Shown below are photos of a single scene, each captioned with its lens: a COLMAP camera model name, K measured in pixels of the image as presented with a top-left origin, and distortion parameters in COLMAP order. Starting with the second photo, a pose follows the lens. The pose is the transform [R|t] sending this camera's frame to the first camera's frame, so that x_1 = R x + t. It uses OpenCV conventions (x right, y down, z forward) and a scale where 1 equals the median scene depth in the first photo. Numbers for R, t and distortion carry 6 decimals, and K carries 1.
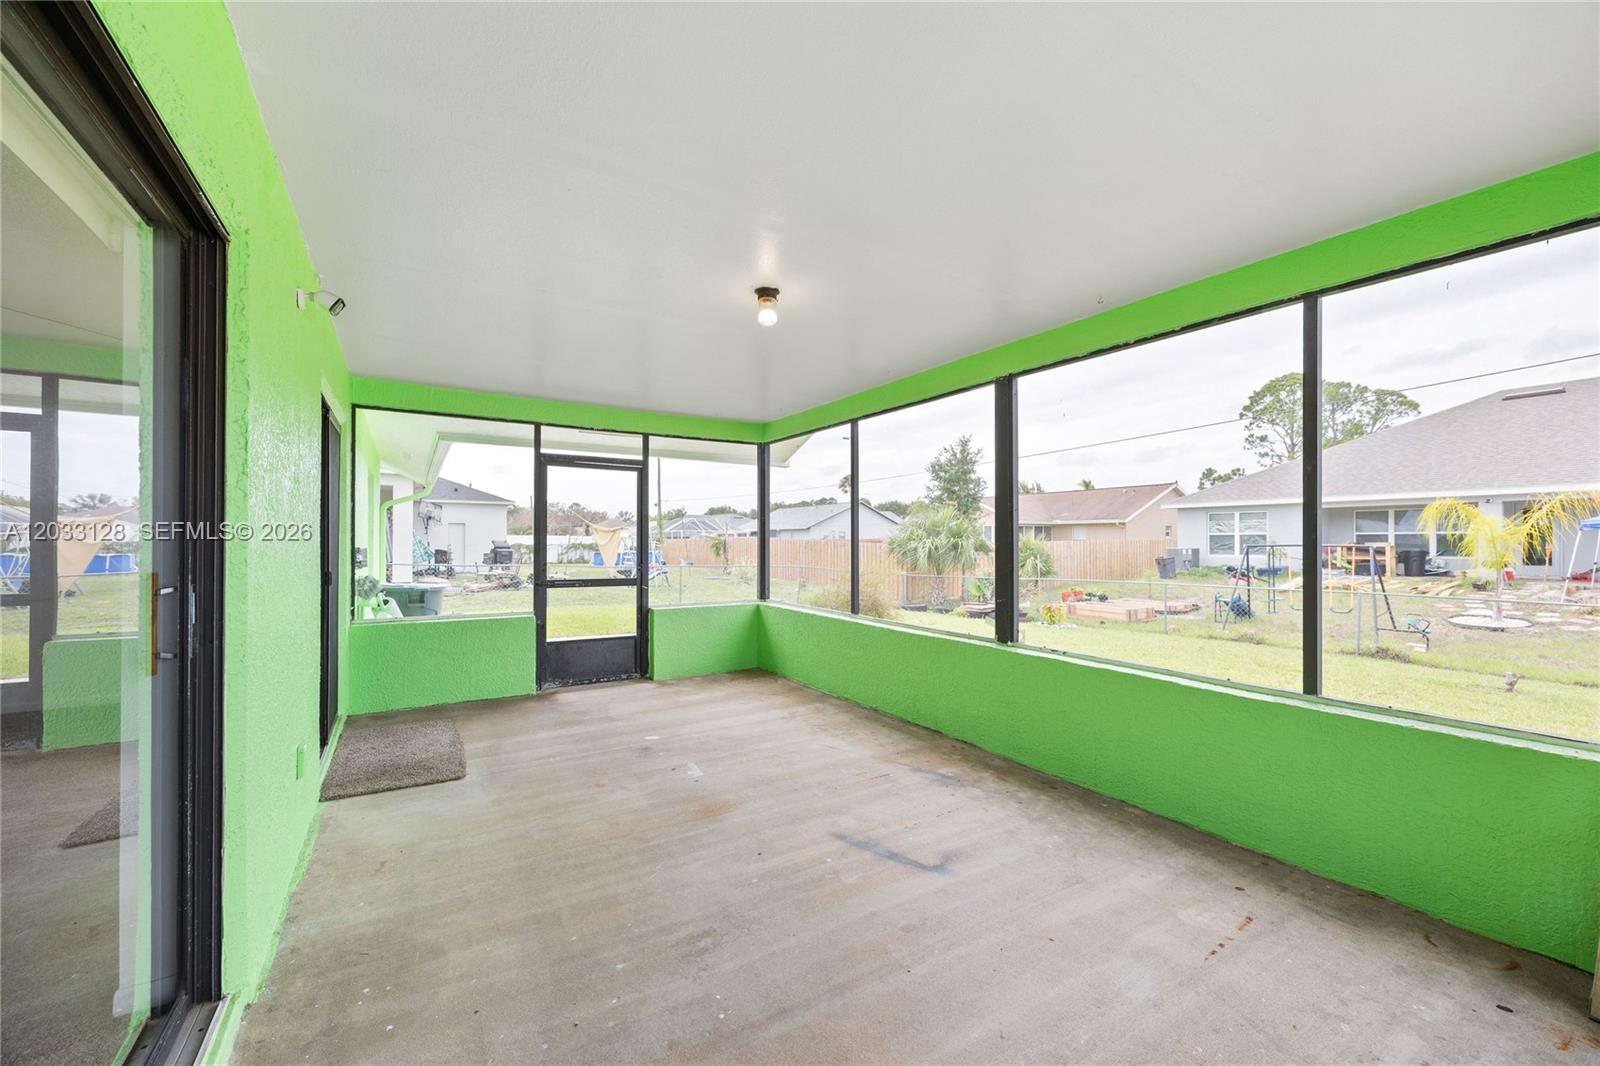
lens RADIAL K [[617.9, 0, 802.5], [0, 617.9, 539.8], [0, 0, 1]] dist [-0.004122, -0.000015]
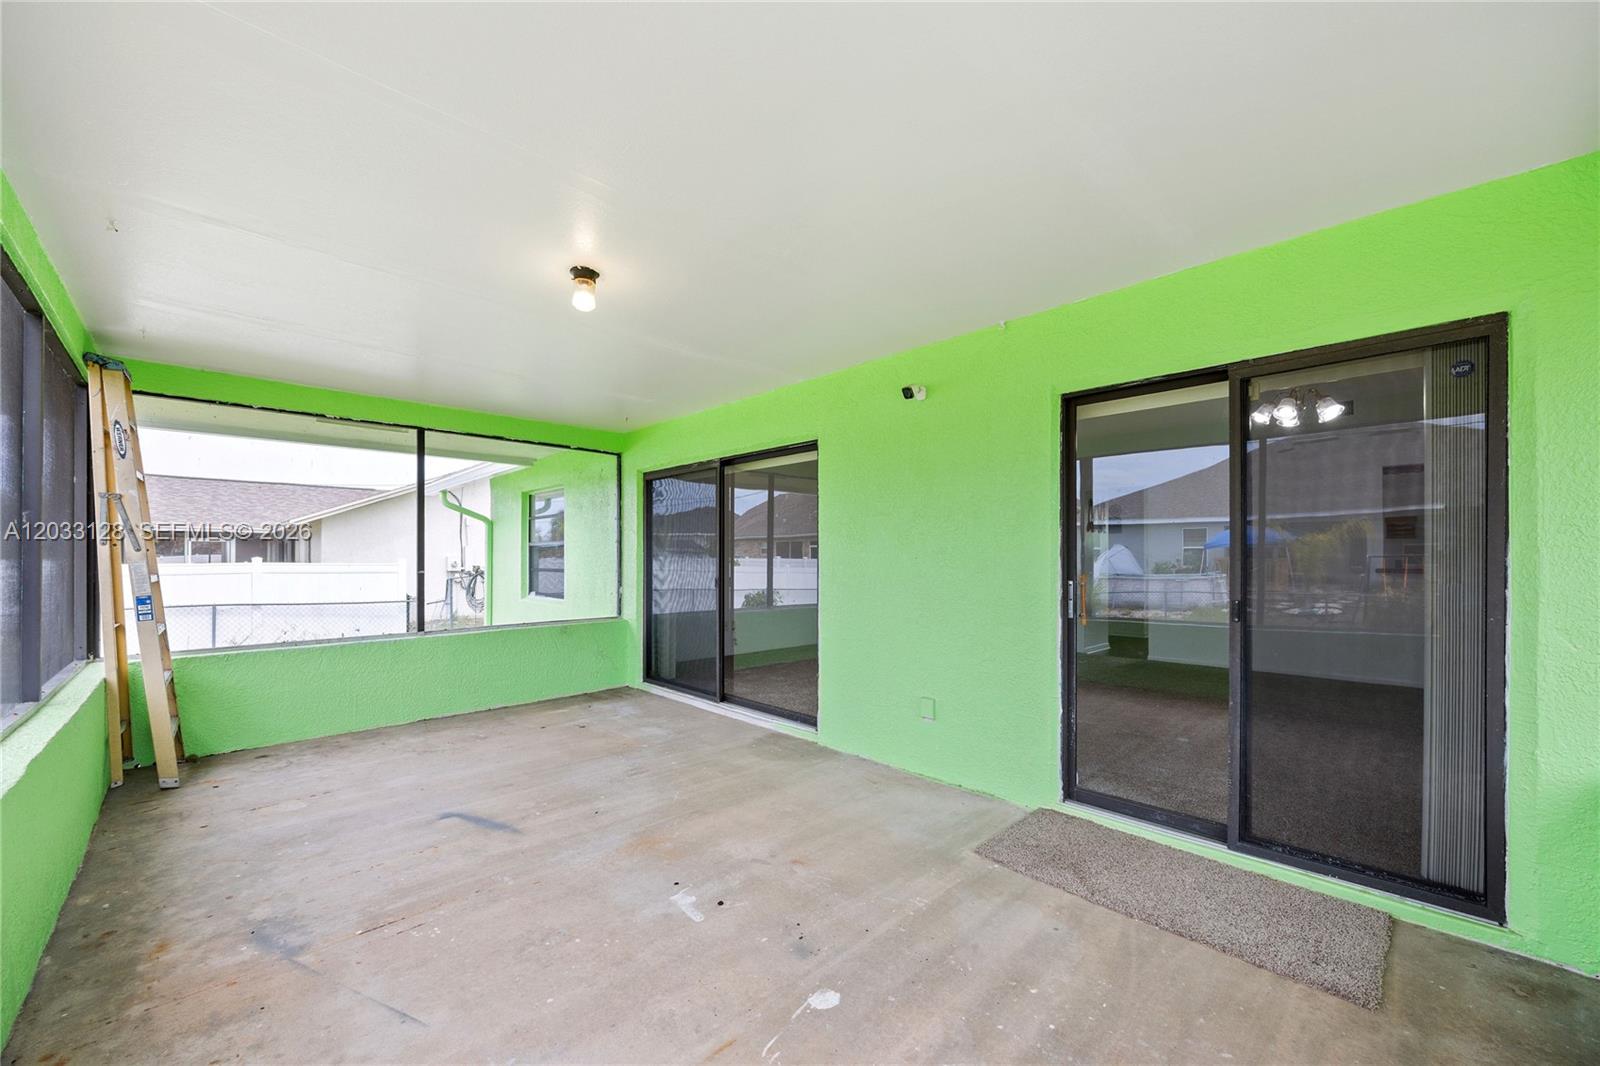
lens RADIAL K [[617.9, 0, 800.1], [0, 617.9, 559.5], [0, 0, 1]] dist [-0.004122, -0.000015]
pose [[-0.980400, -0.006244, -0.196919, -0.196514], [-0.005696, 0.999978, -0.003347, 0.011114], [0.196935, -0.002160, -0.980414, 2.022497]]
